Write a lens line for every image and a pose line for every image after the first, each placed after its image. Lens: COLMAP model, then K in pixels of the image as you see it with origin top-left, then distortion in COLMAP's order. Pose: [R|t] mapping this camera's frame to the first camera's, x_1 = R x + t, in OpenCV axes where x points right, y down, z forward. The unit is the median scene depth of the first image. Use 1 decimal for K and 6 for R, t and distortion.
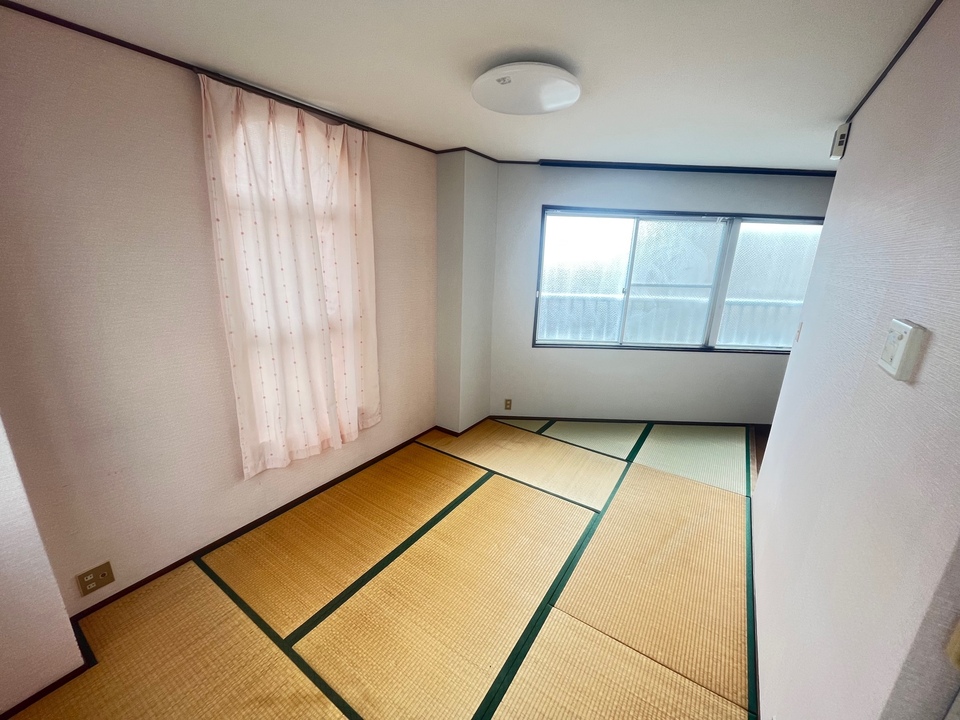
lens RADIAL K [[384.6, 0, 479.9], [0, 384.6, 361.2], [0, 0, 1]] dist [-0.003914, -0.000538]
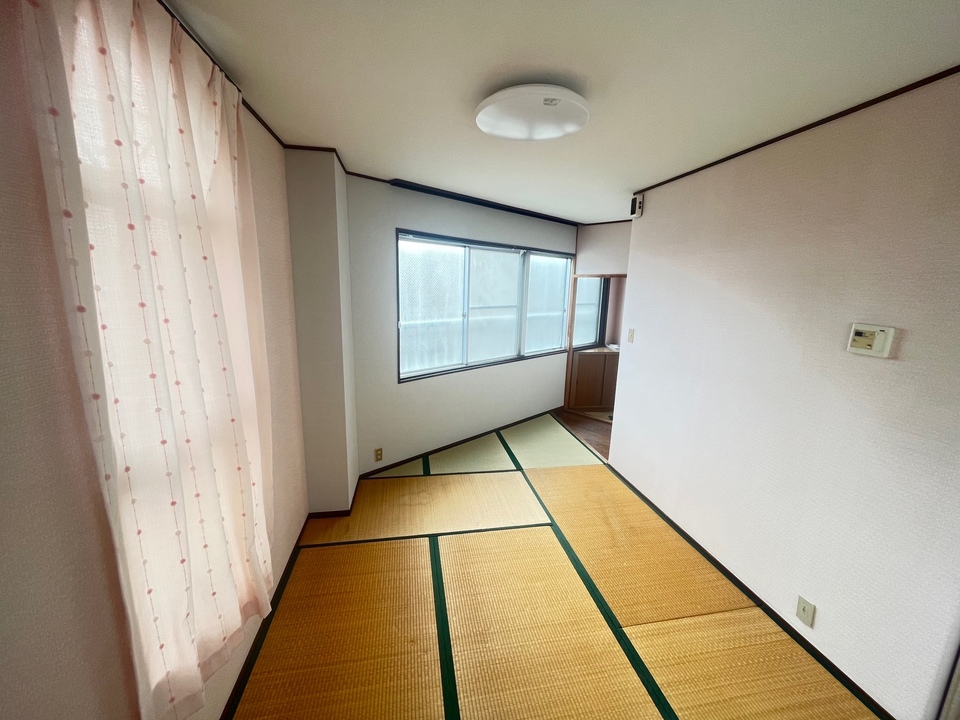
lens RADIAL K [[384.6, 0, 479.2], [0, 384.6, 360.6], [0, 0, 1]] dist [-0.003914, -0.000538]
pose [[0.720582, -0.148002, 0.677390, -0.326692], [0.184119, 0.982723, 0.018856, -0.070833], [-0.668477, 0.111133, 0.735383, 0.211681]]
